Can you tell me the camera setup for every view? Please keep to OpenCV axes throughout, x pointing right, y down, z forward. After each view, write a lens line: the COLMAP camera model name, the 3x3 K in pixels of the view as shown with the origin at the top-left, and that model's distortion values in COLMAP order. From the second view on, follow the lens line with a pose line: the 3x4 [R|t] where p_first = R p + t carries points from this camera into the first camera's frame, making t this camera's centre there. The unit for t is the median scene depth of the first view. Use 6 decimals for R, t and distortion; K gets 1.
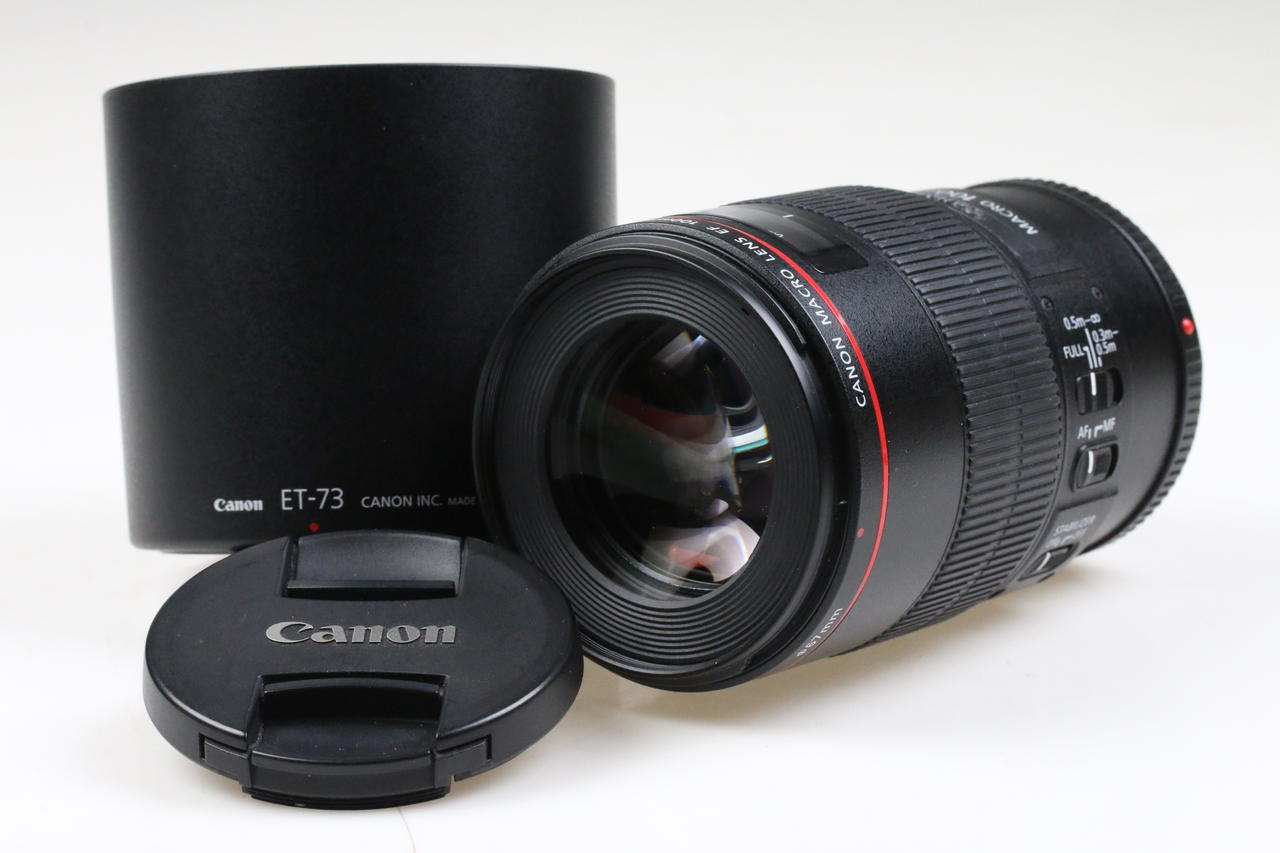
lens RADIAL K [[3724.0, 0, 639.9], [0, 3724.0, 426.6], [0, 0, 1]] dist [0.118827, 0.000000]
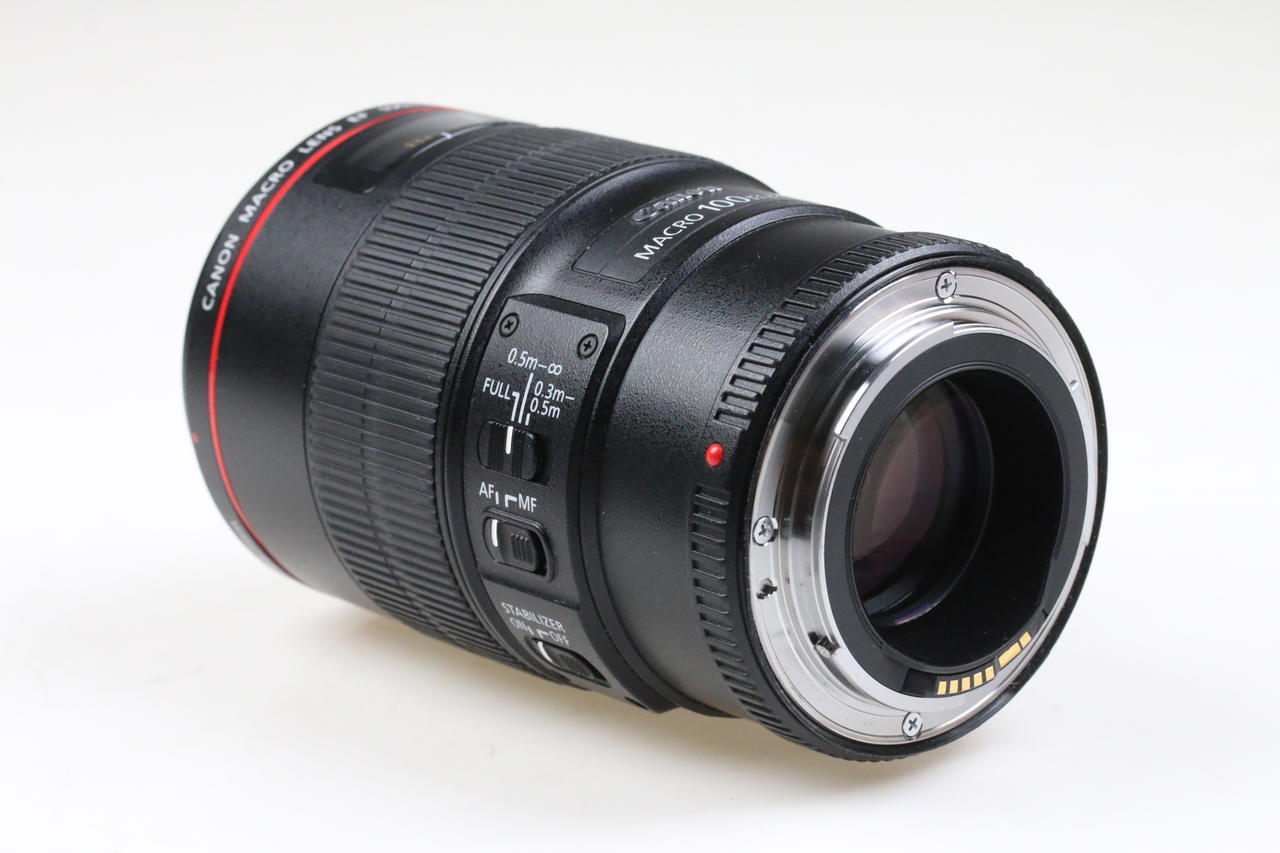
lens RADIAL K [[3724.0, 0, 640.3], [0, 3724.0, 426.9], [0, 0, 1]] dist [0.118827, 0.000000]
pose [[-0.207055, 0.229090, -0.951129, 0.861770], [-0.188047, 0.944749, 0.268490, -0.229976], [0.960087, 0.234449, -0.152536, 1.146484]]
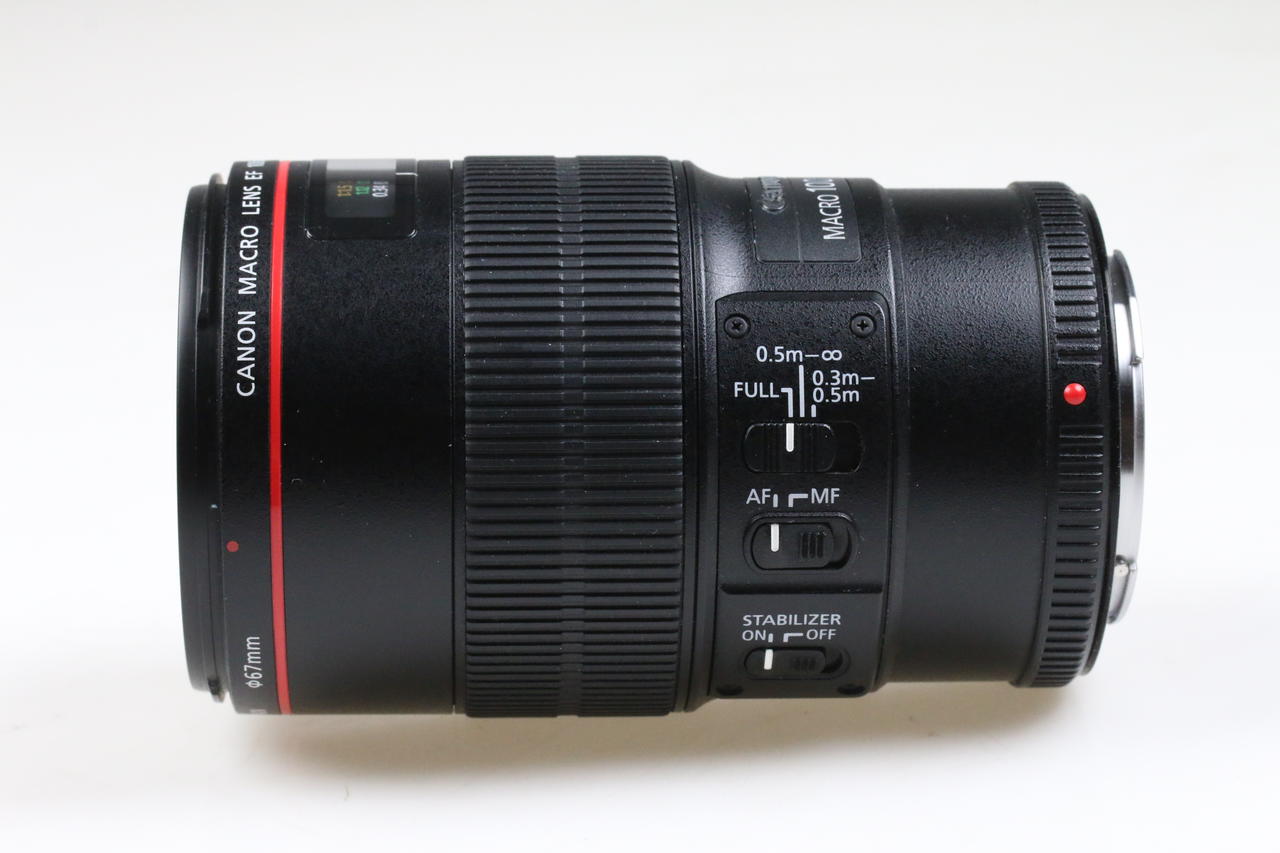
lens RADIAL K [[3724.0, 0, 639.5], [0, 3724.0, 426.1], [0, 0, 1]] dist [0.118827, 0.000000]
pose [[0.619718, 0.135029, -0.773121, 0.693855], [-0.136291, 0.988637, 0.063422, -0.058052], [0.772900, 0.066066, 0.631079, 0.493922]]
